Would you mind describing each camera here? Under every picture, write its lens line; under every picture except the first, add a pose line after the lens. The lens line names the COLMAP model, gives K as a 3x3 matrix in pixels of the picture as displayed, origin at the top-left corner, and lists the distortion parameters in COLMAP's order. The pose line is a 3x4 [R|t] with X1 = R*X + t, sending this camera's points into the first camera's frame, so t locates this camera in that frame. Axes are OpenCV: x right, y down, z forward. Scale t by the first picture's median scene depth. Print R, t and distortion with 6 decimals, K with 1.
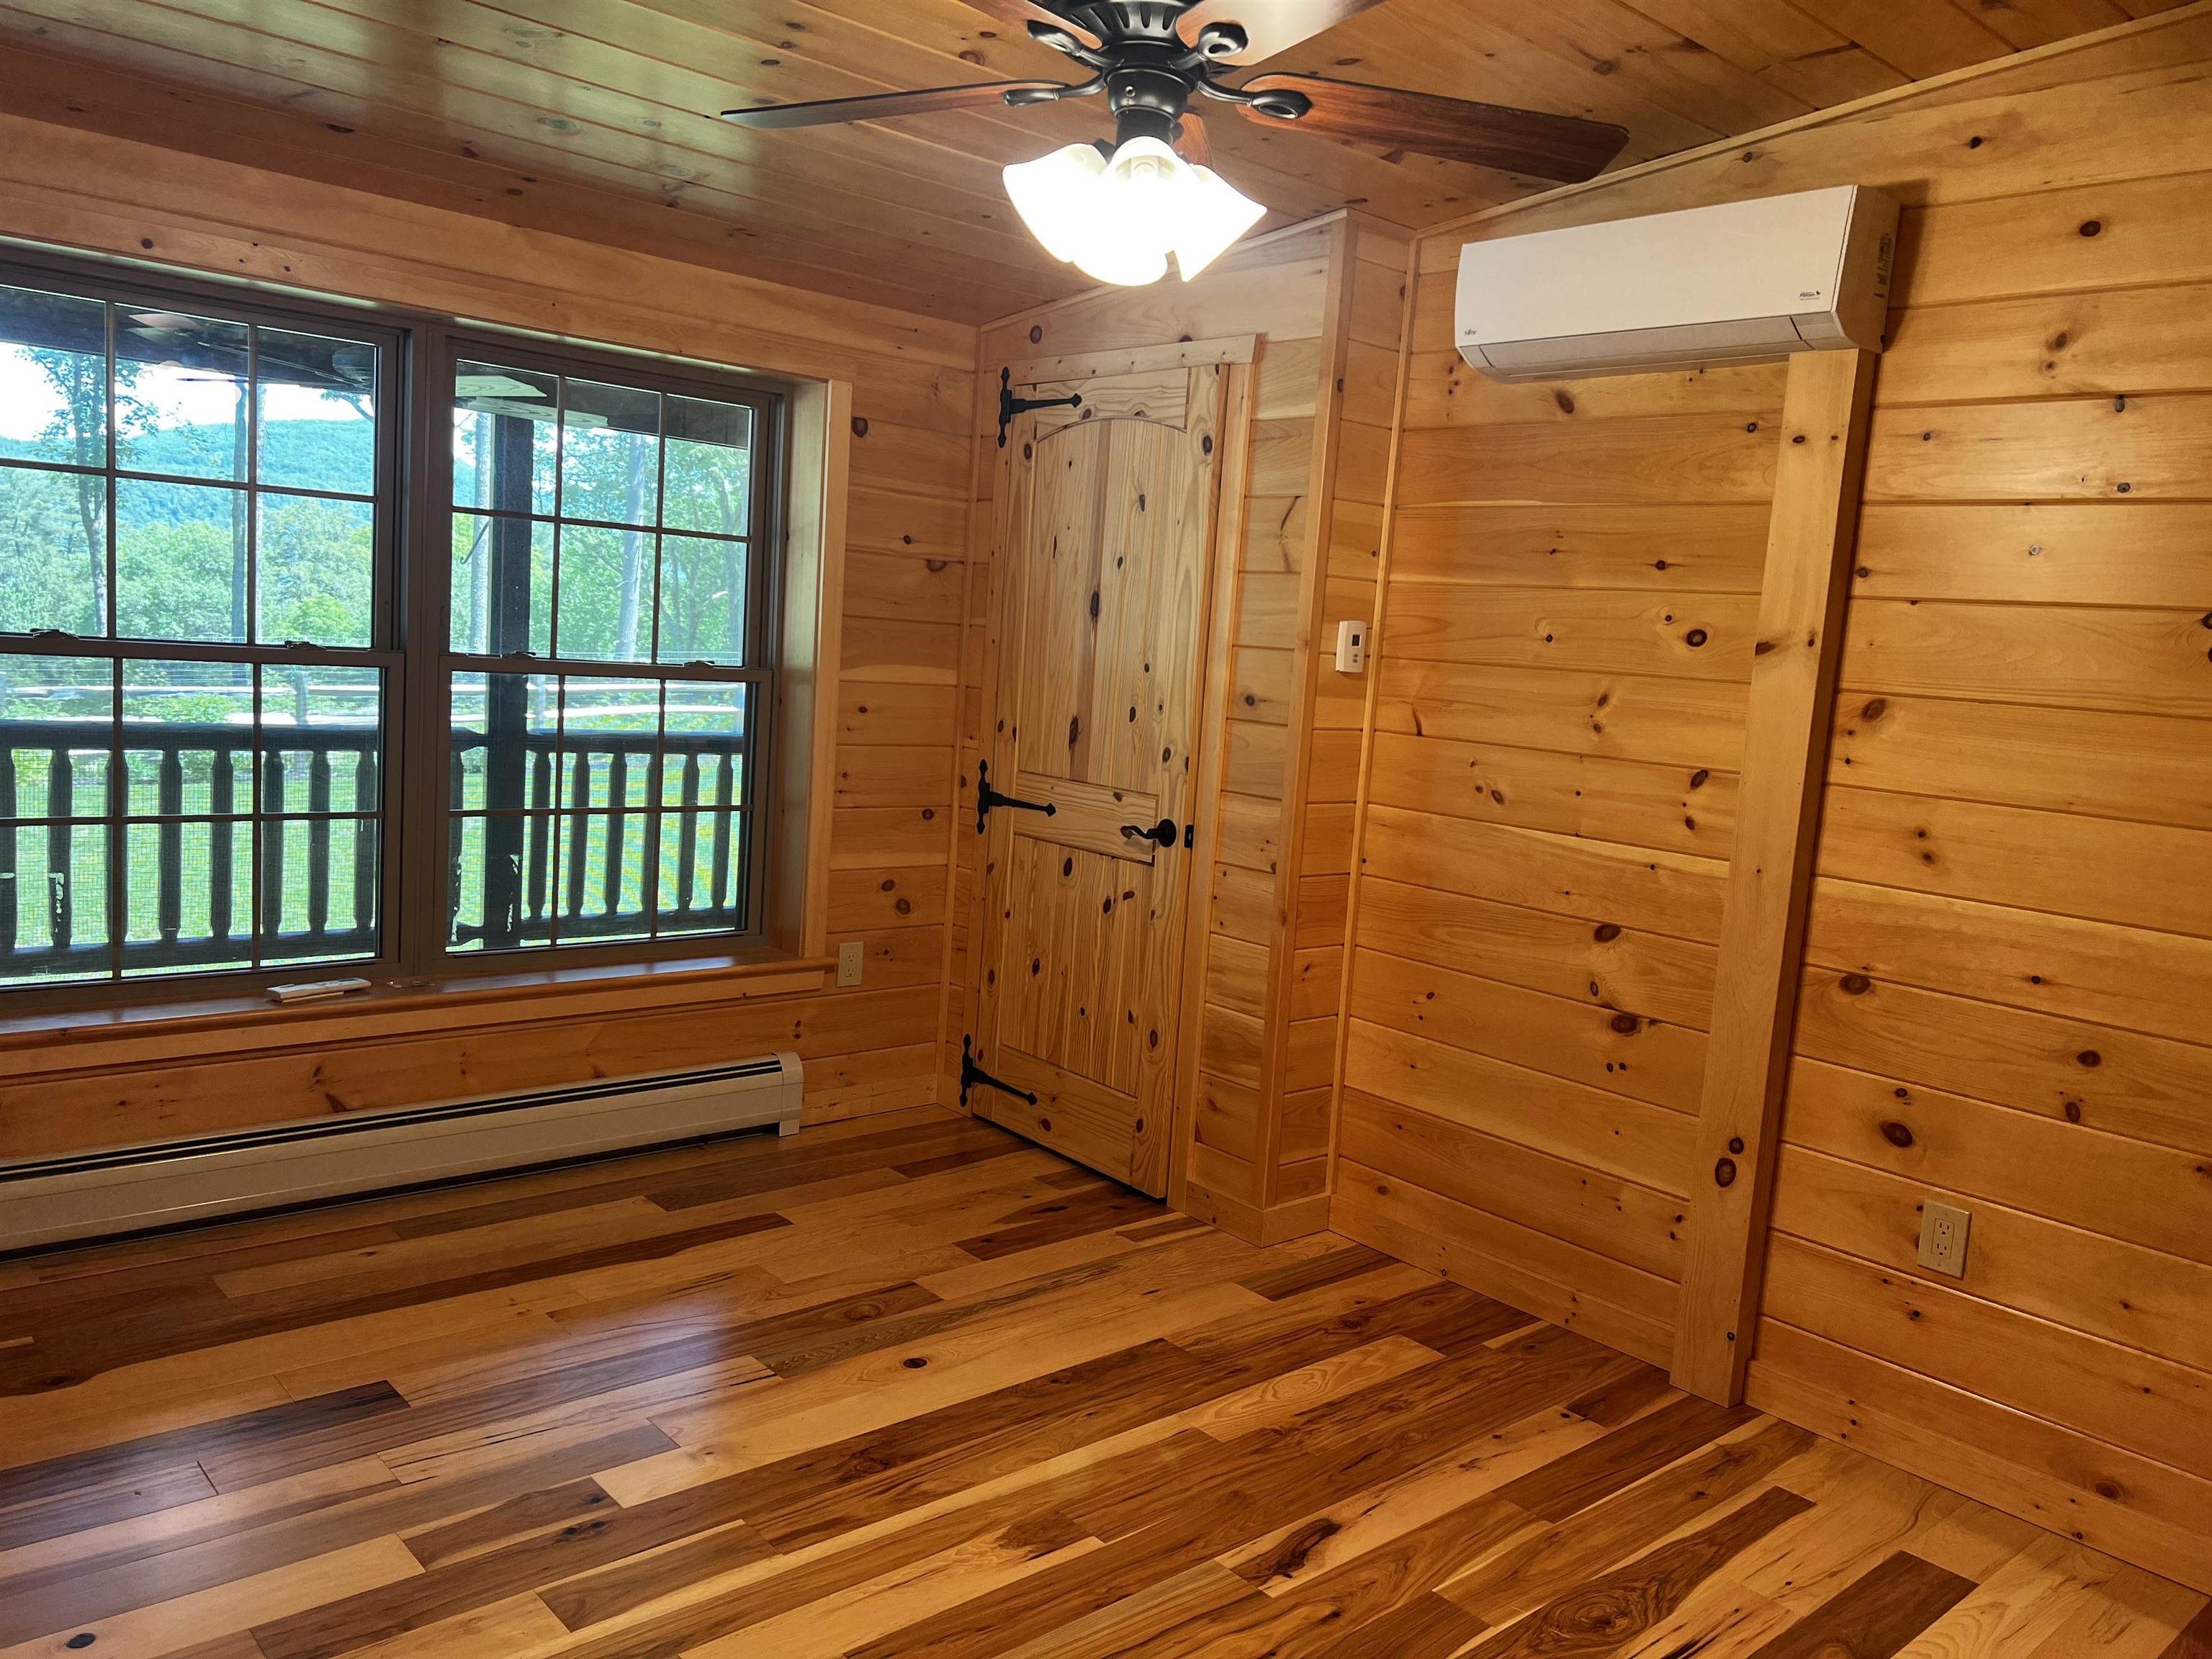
lens RADIAL K [[1665.6, 0, 1100.7], [0, 1665.6, 819.4], [0, 0, 1]] dist [0.051131, -0.066481]
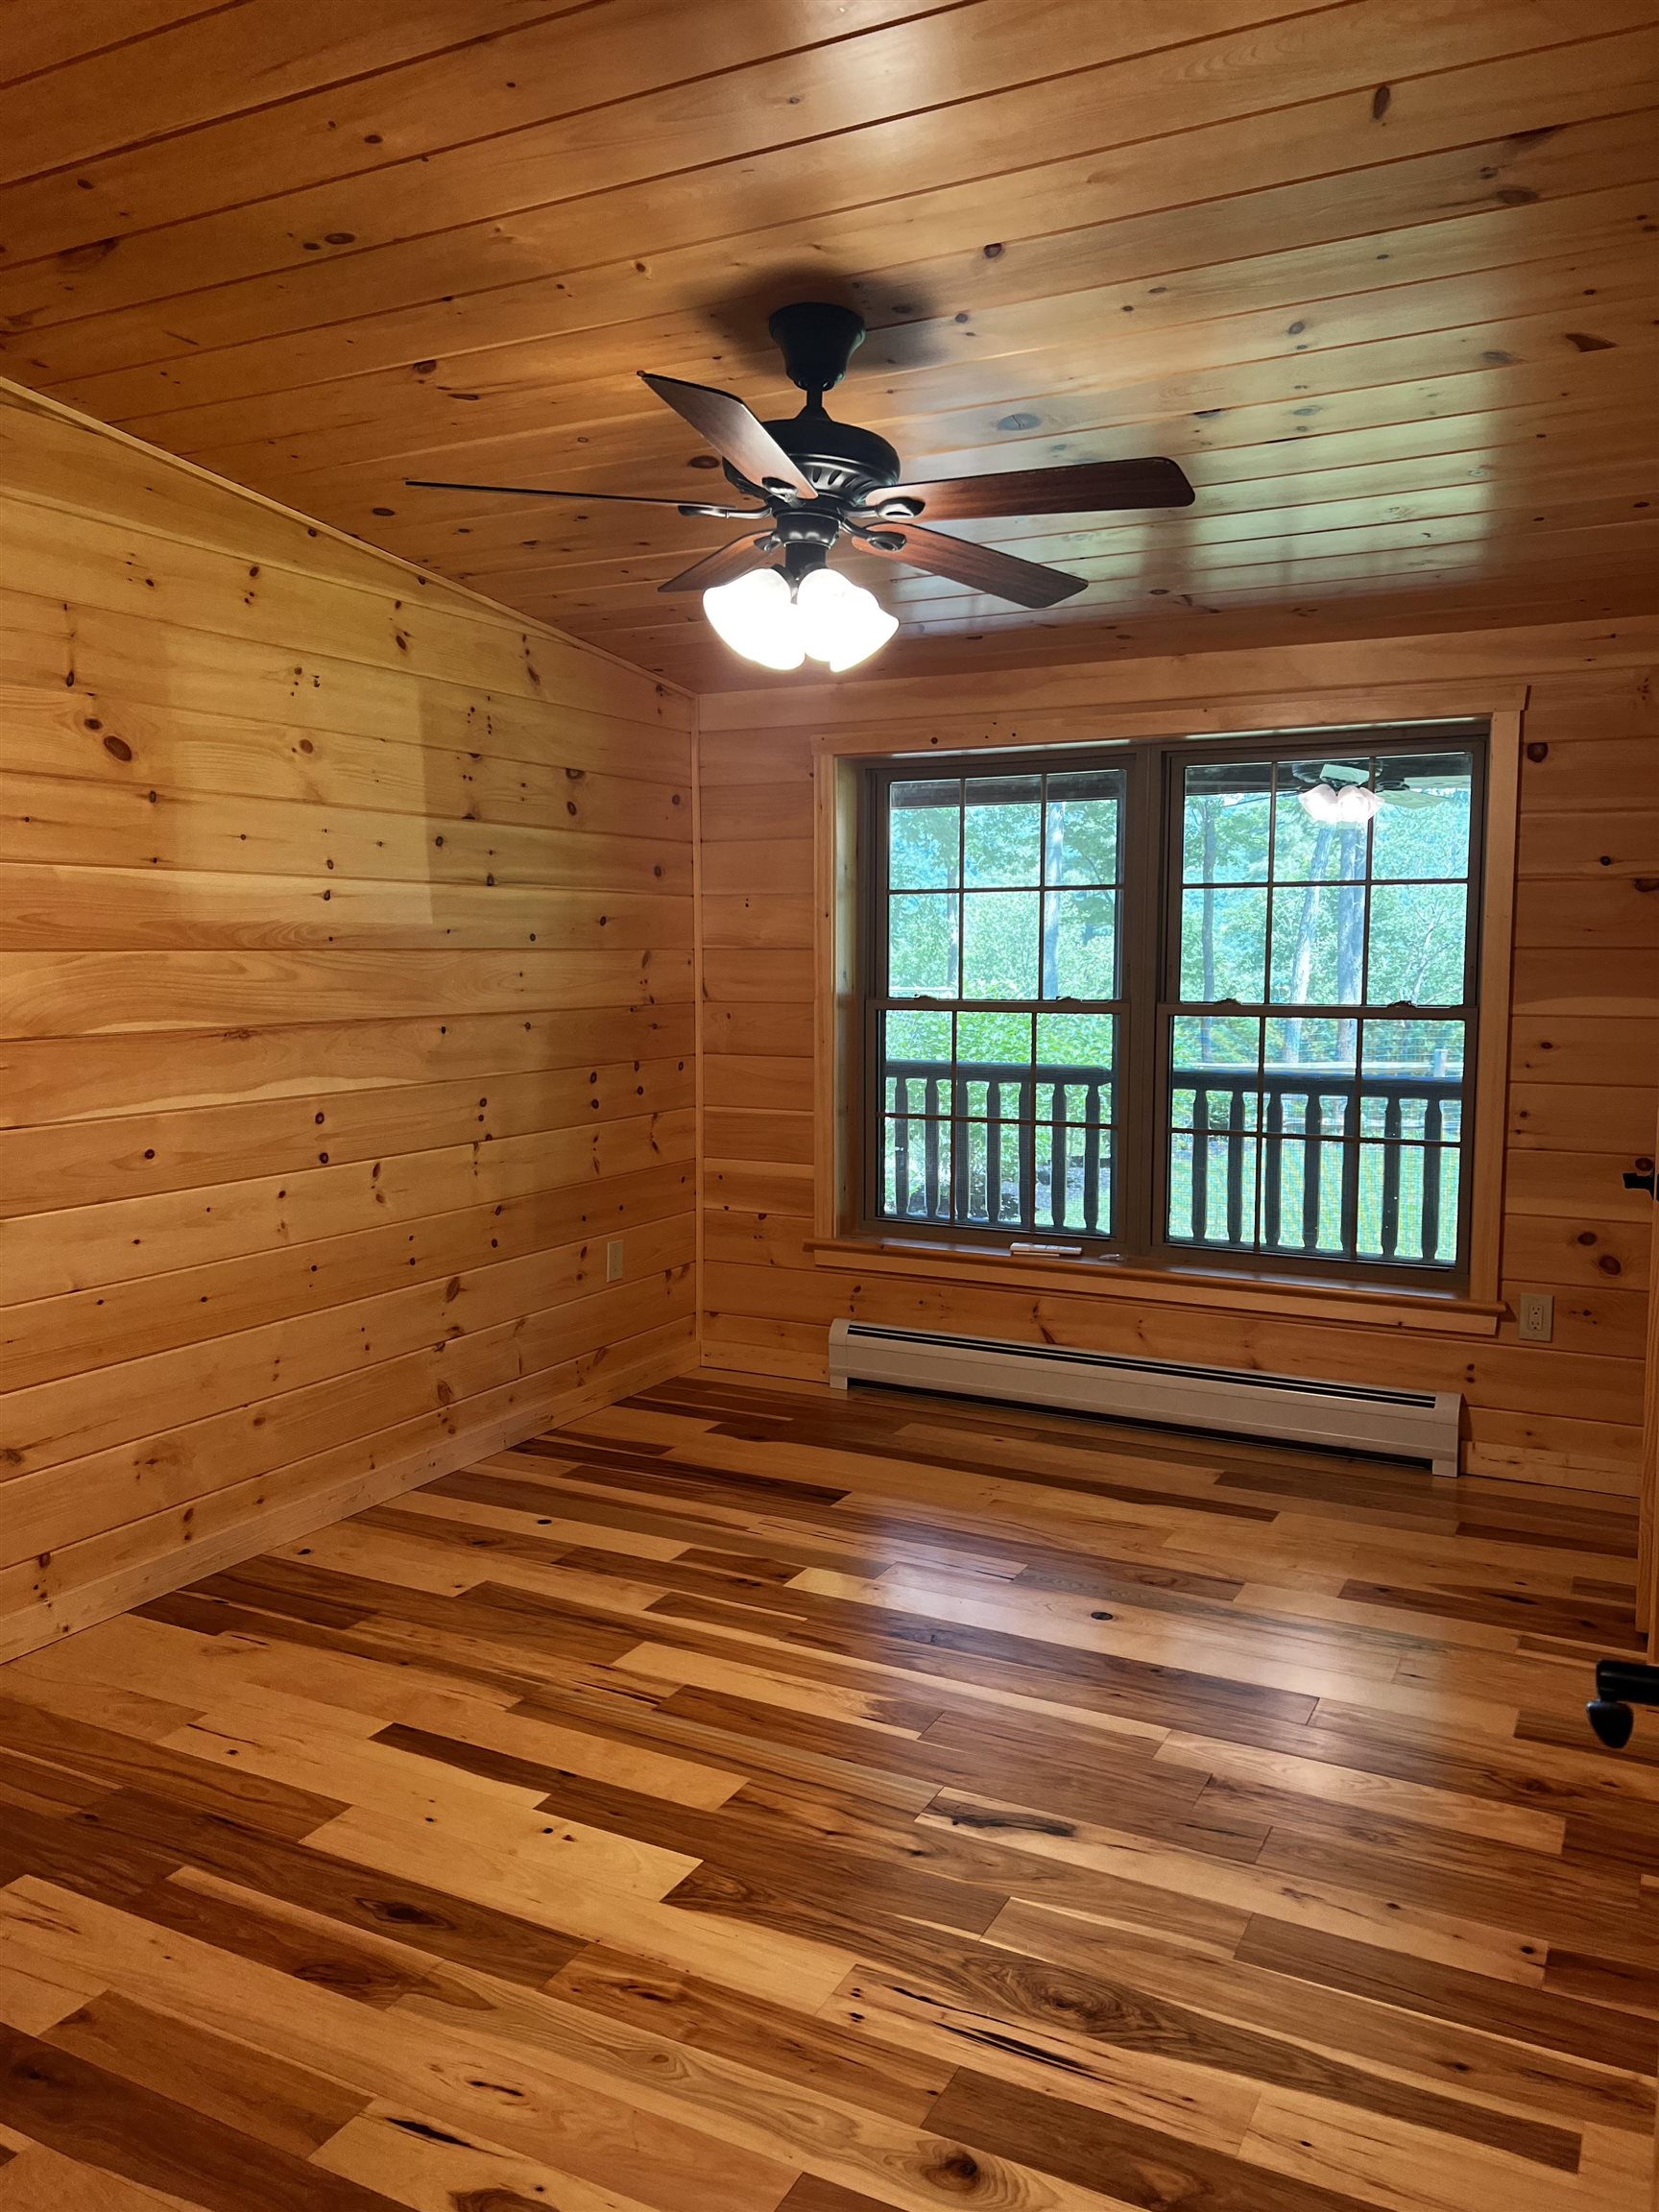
lens RADIAL K [[1665.6, 0, 828.0], [0, 1665.6, 1098.8], [0, 0, 1]] dist [0.051131, -0.066481]
pose [[0.351486, 0.018991, -0.936000, 0.801304], [-0.075906, 0.997081, -0.008274, 0.002980], [0.933111, 0.073956, 0.351902, 0.380174]]
